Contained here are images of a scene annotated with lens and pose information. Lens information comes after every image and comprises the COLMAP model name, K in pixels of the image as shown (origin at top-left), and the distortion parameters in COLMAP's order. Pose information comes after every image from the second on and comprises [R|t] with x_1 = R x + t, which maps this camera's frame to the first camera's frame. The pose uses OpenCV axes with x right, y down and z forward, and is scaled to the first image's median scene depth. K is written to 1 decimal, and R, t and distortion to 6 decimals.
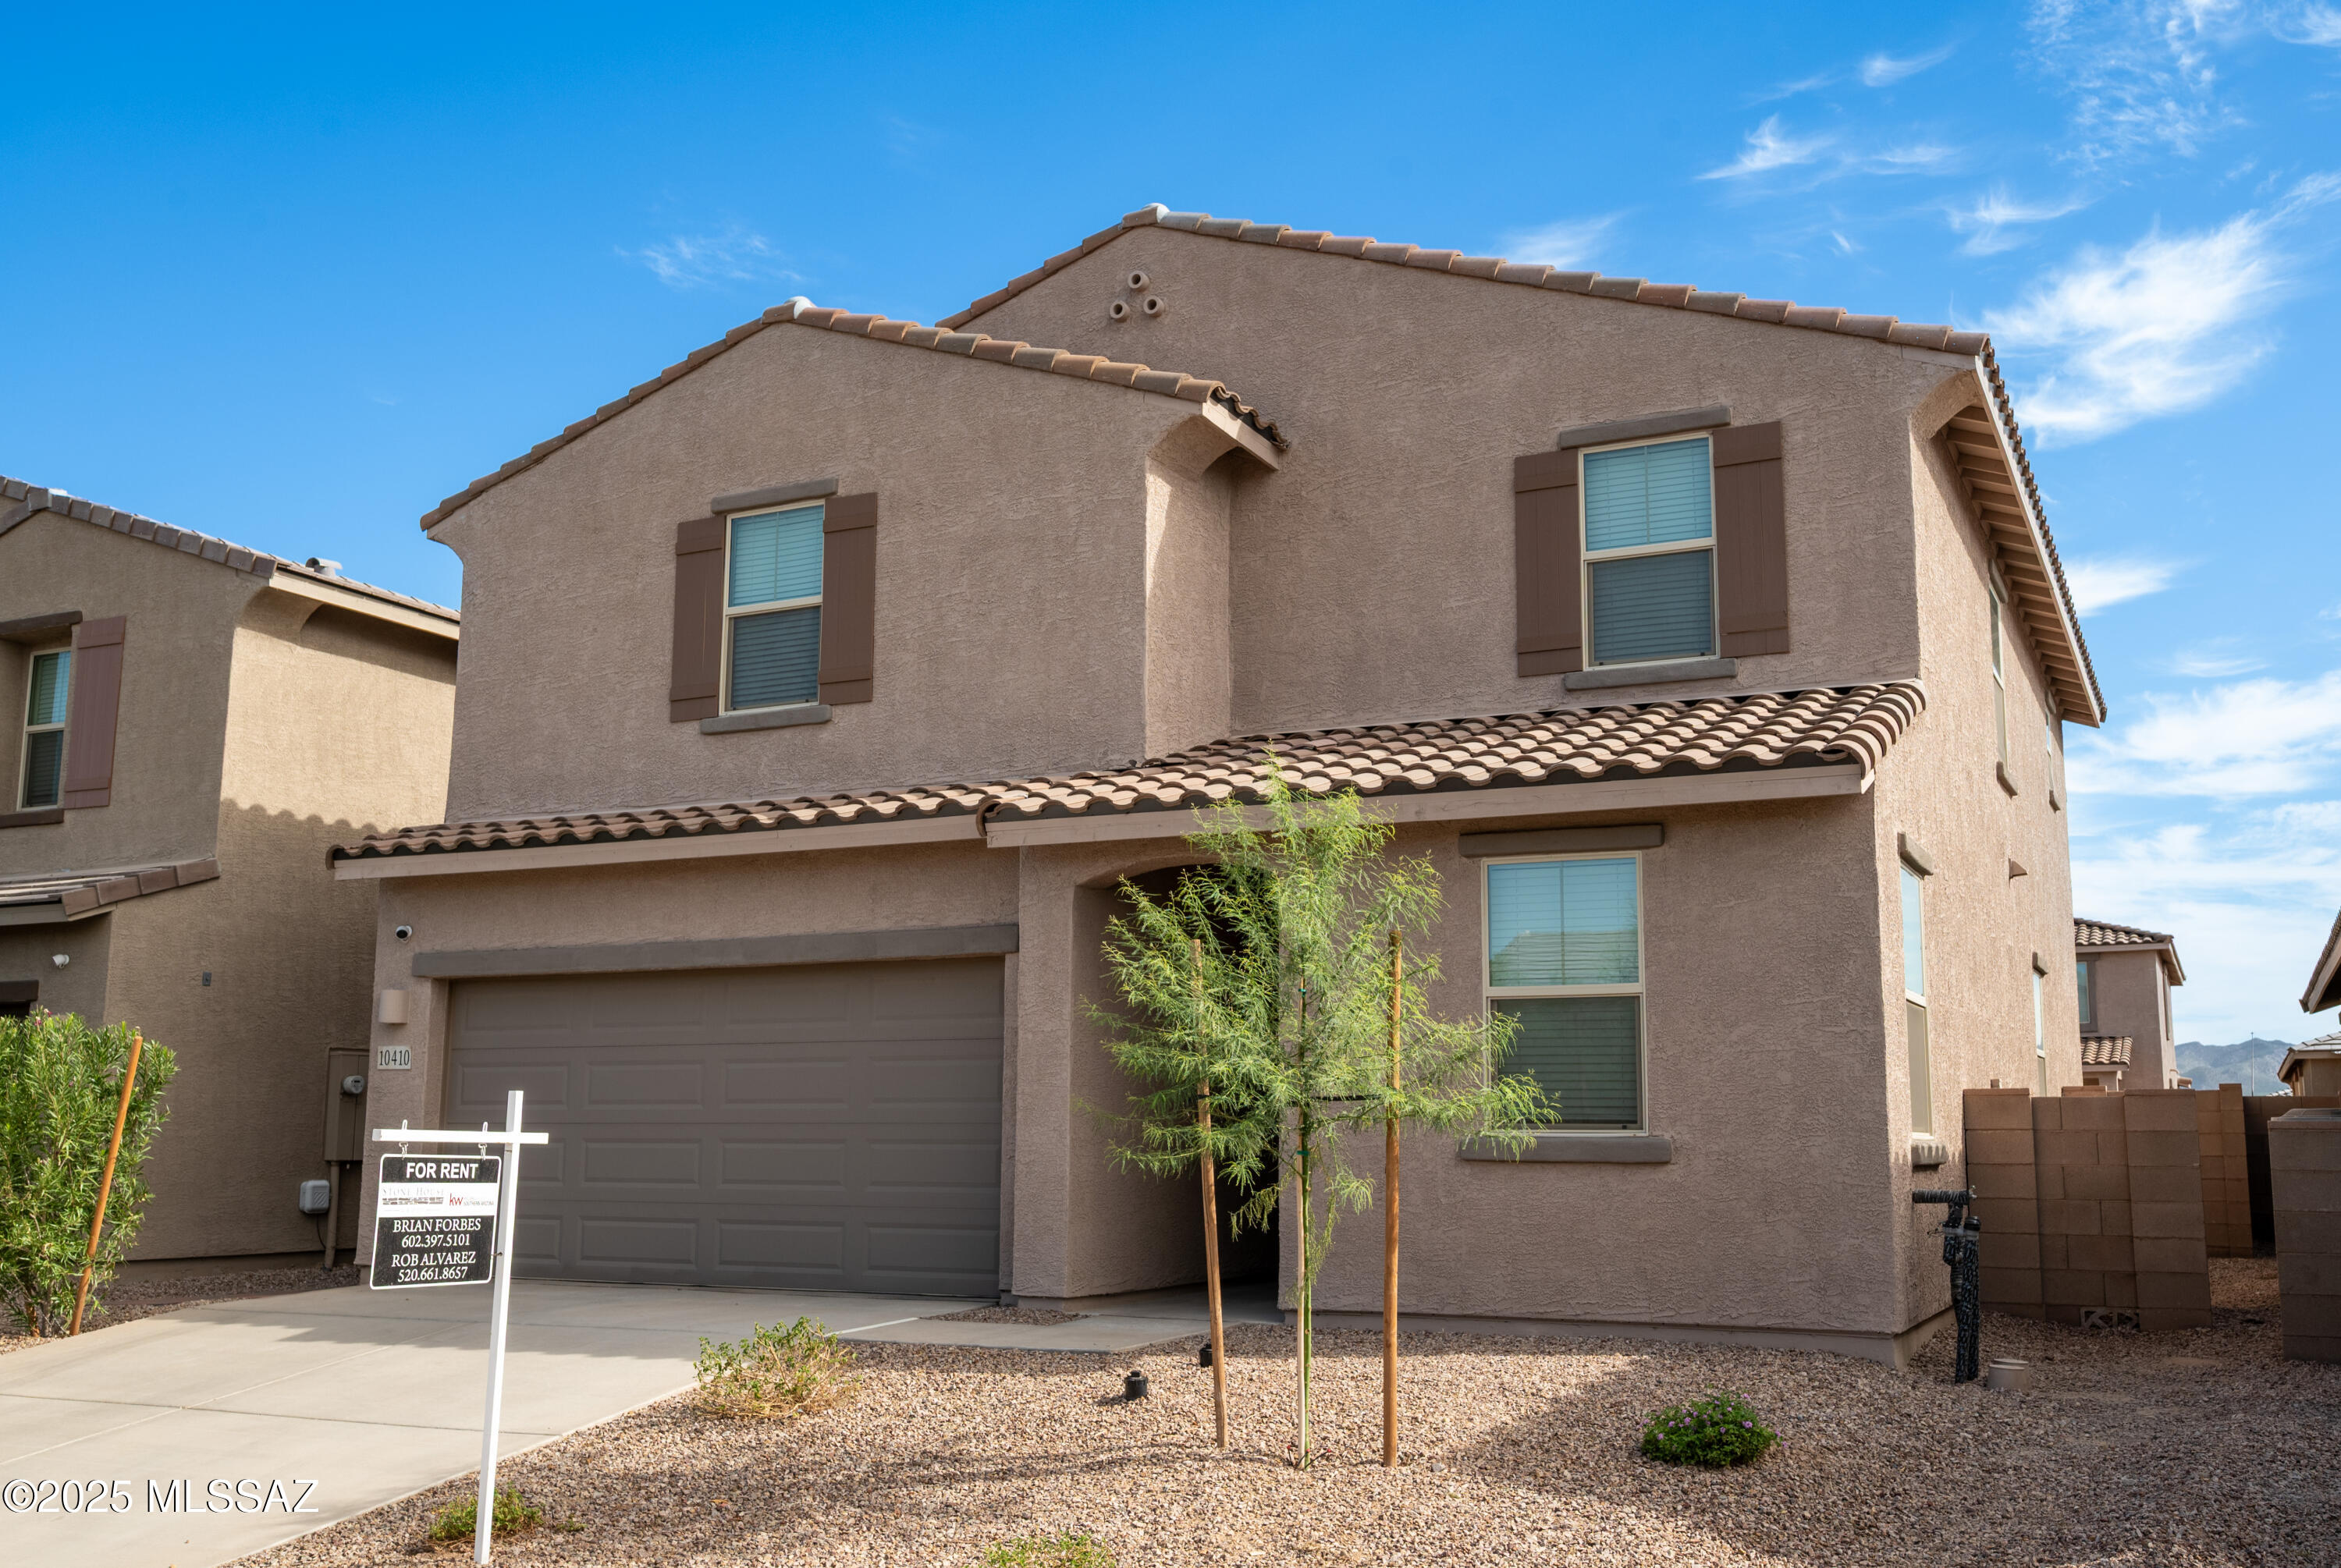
lens RADIAL K [[2152.3, 0, 1263.7], [0, 2152.3, 847.3], [0, 0, 1]] dist [0.001030, 0.003285]
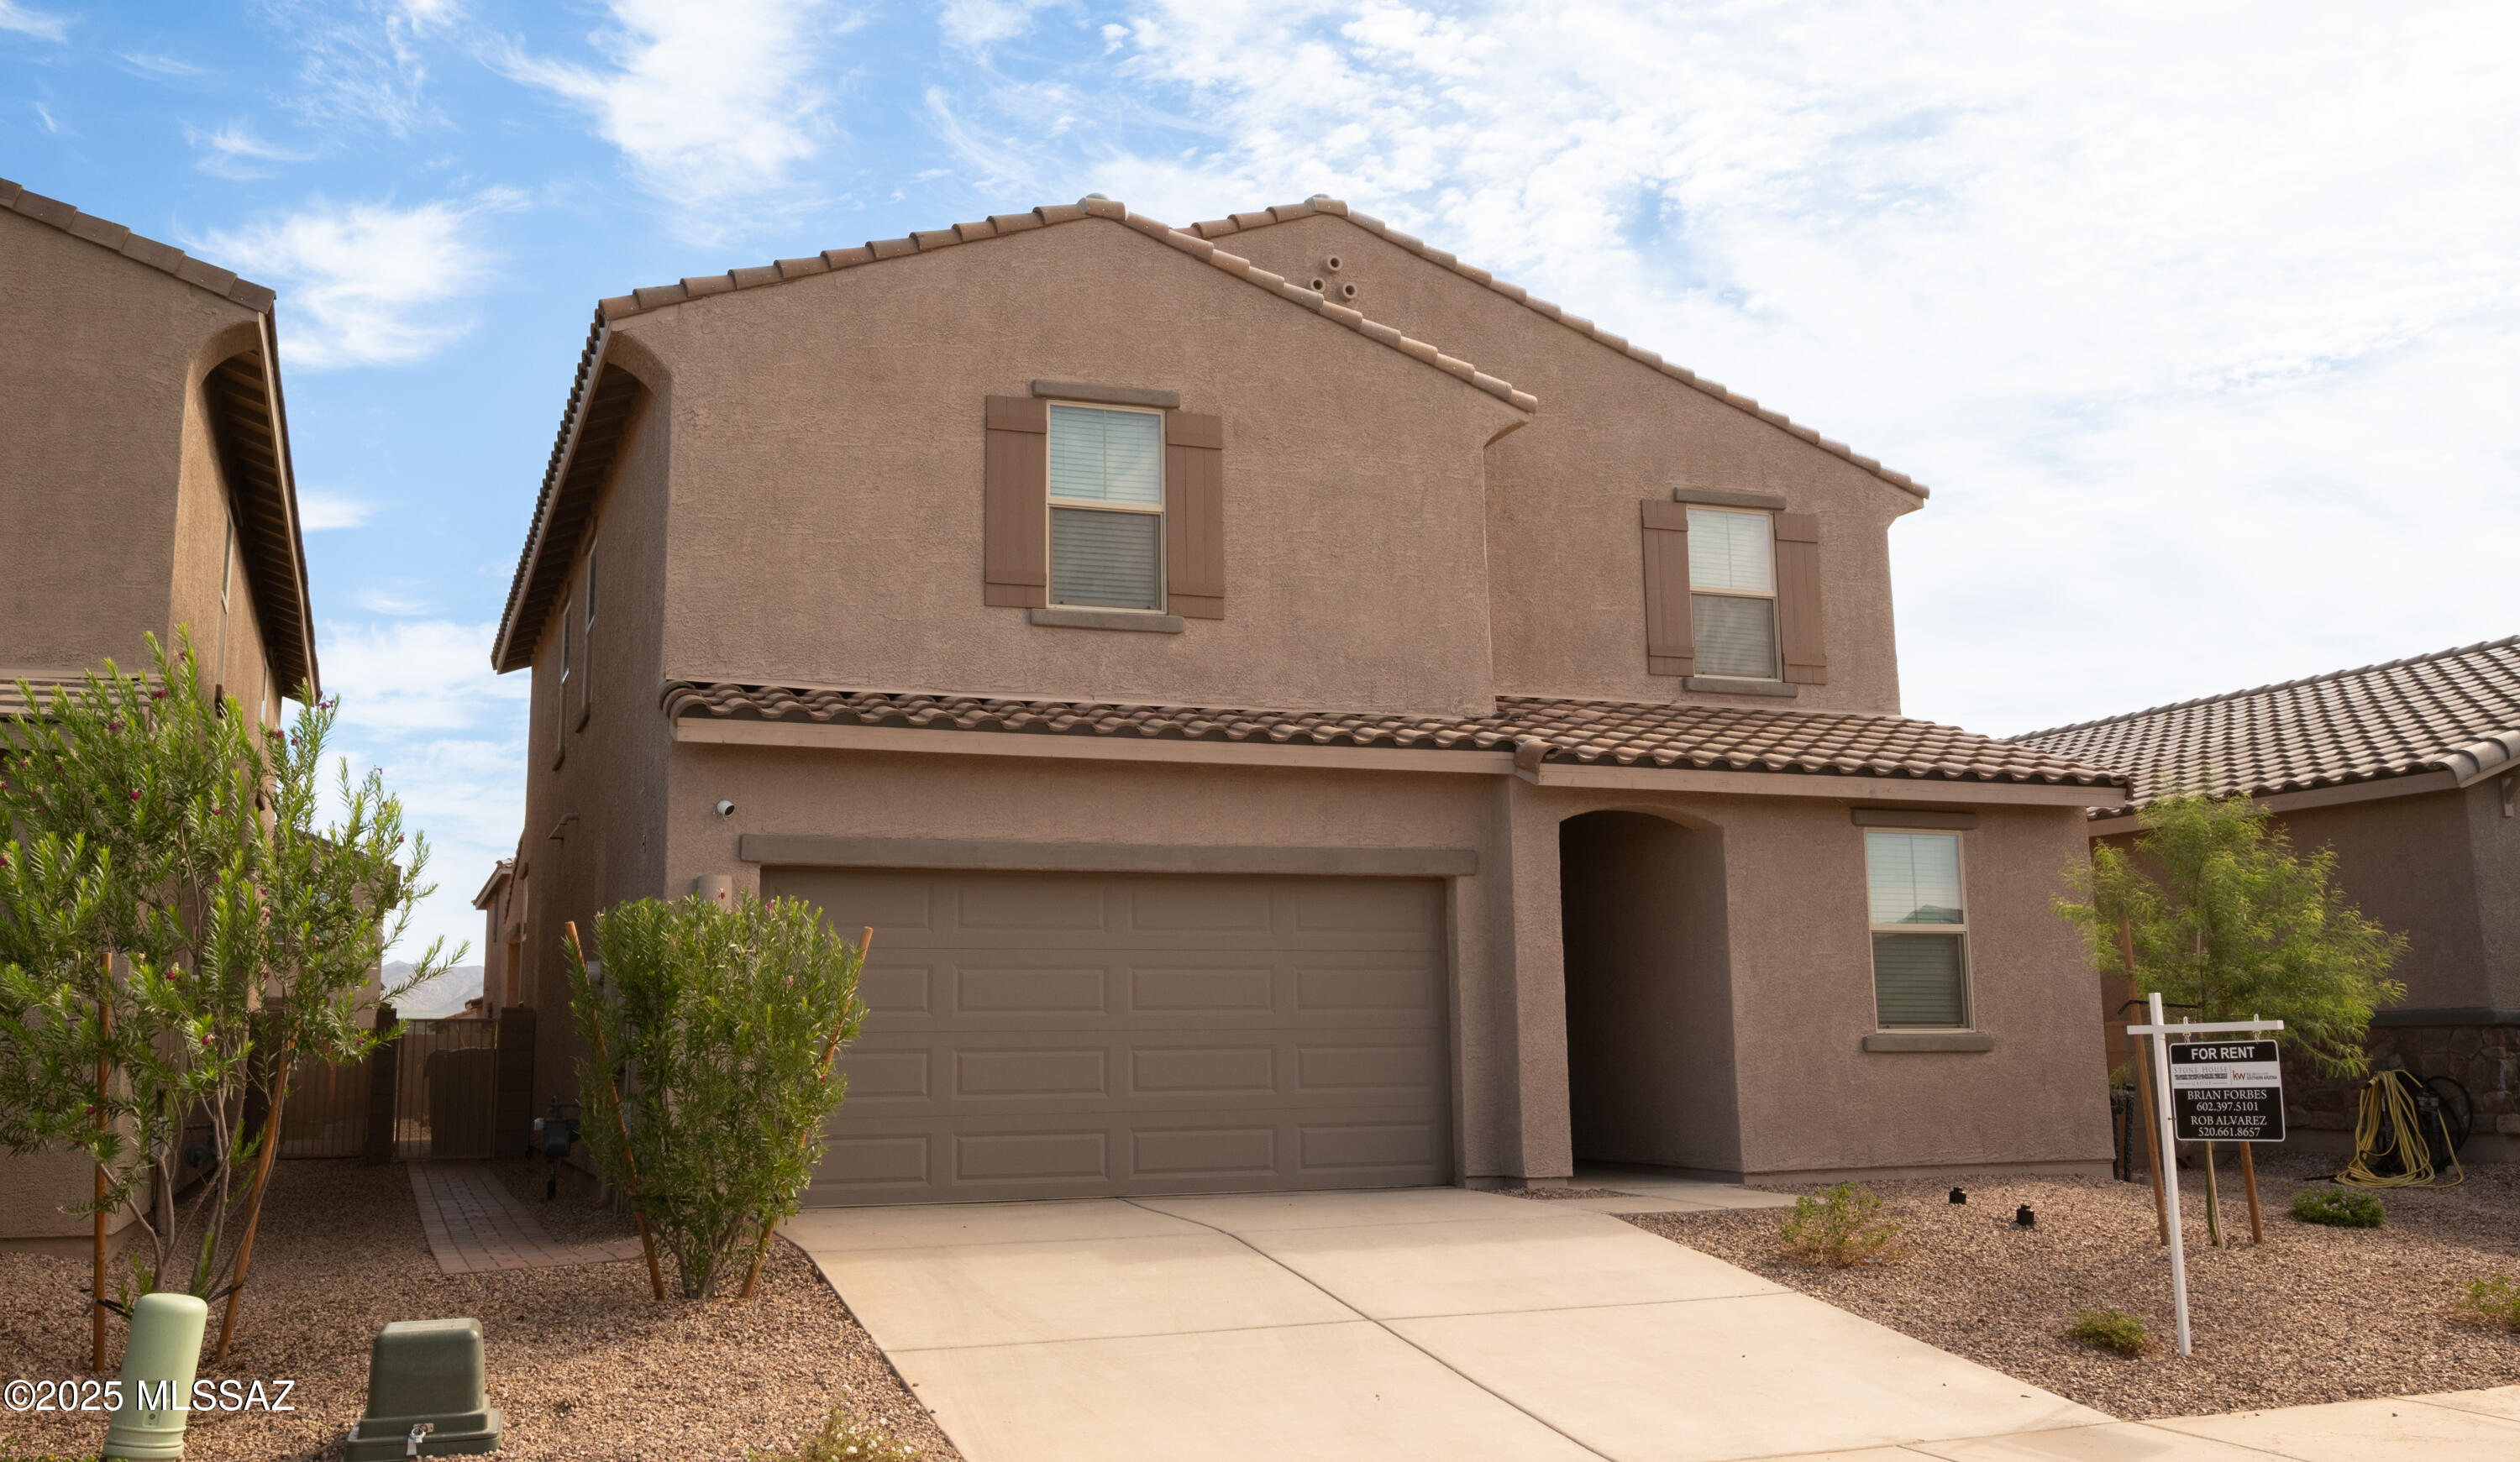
lens RADIAL K [[2179.6, 0, 1260.0], [0, 2179.6, 731.0], [0, 0, 1]] dist [-0.000157, 0.000494]
pose [[0.687925, 0.094917, 0.719548, -0.929276], [-0.083454, 0.995181, -0.051490, 0.037990], [-0.720968, -0.024628, 0.692531, 0.267557]]
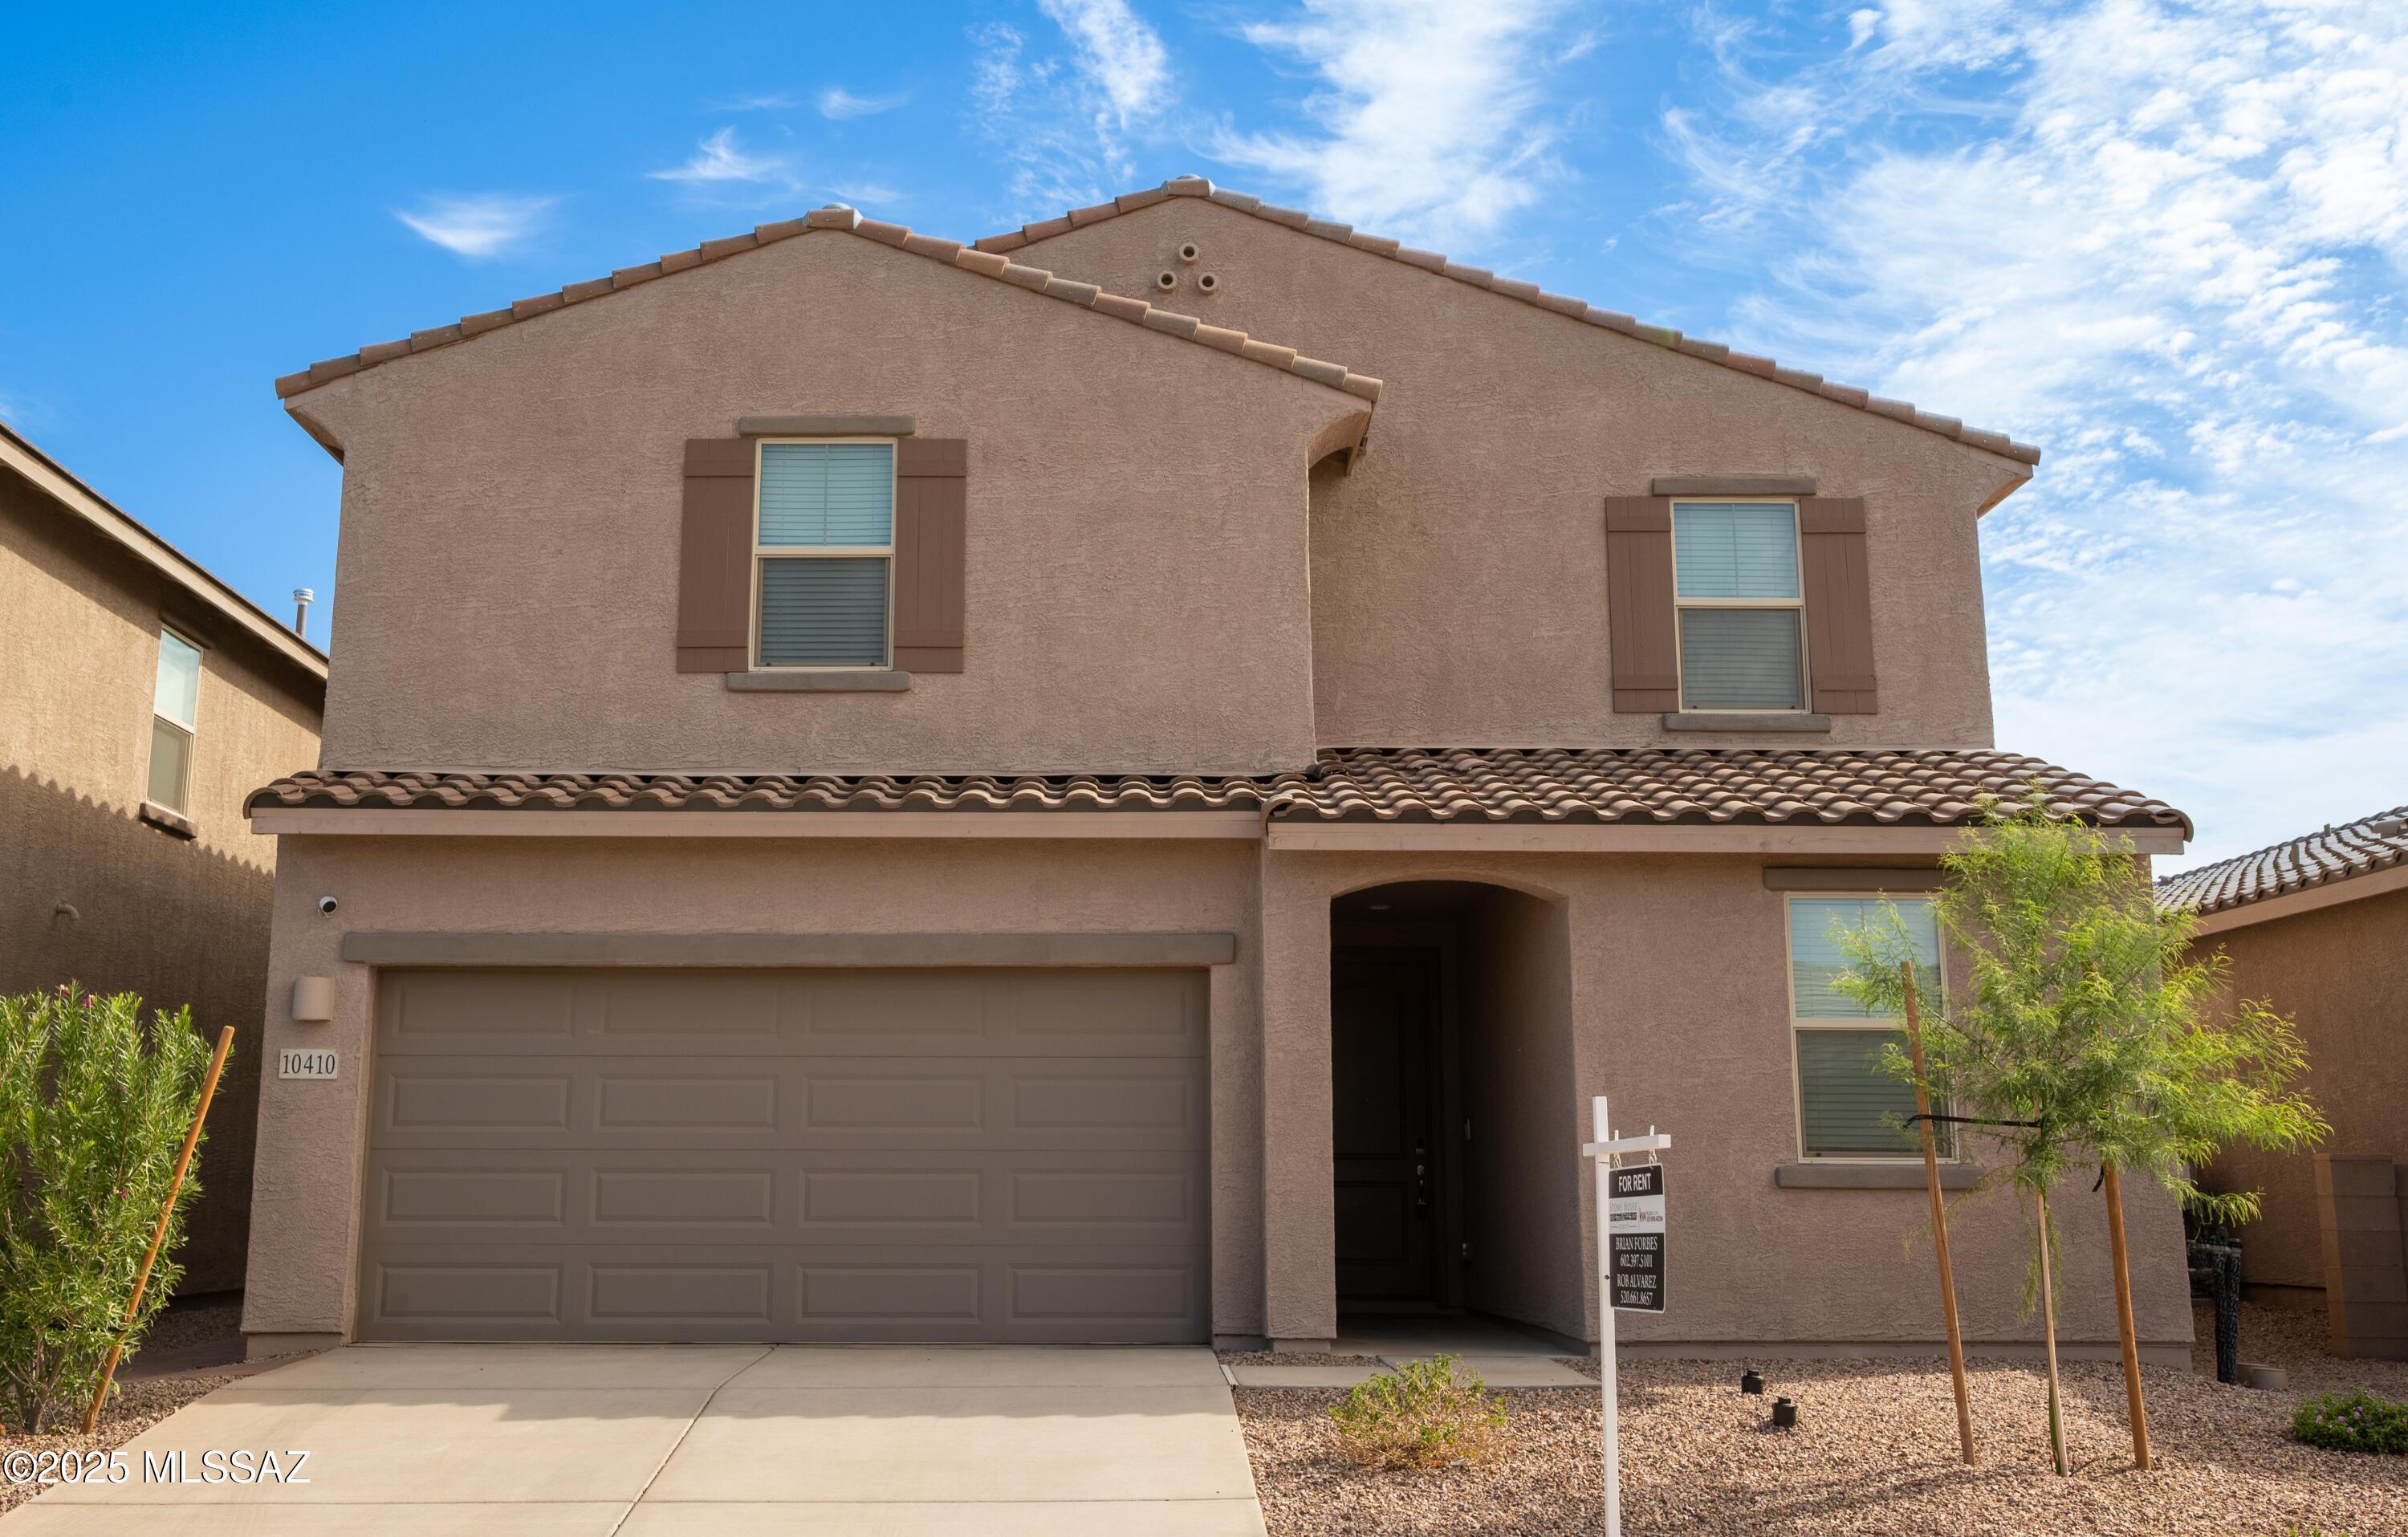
lens RADIAL K [[2315.0, 0, 1167.7], [0, 2315.0, 773.2], [0, 0, 1]] dist [0.000606, -0.004257]
pose [[0.897859, 0.077900, 0.433336, -0.524143], [-0.058003, 0.996573, -0.058973, 0.025117], [-0.436445, 0.027814, 0.899301, 0.108423]]
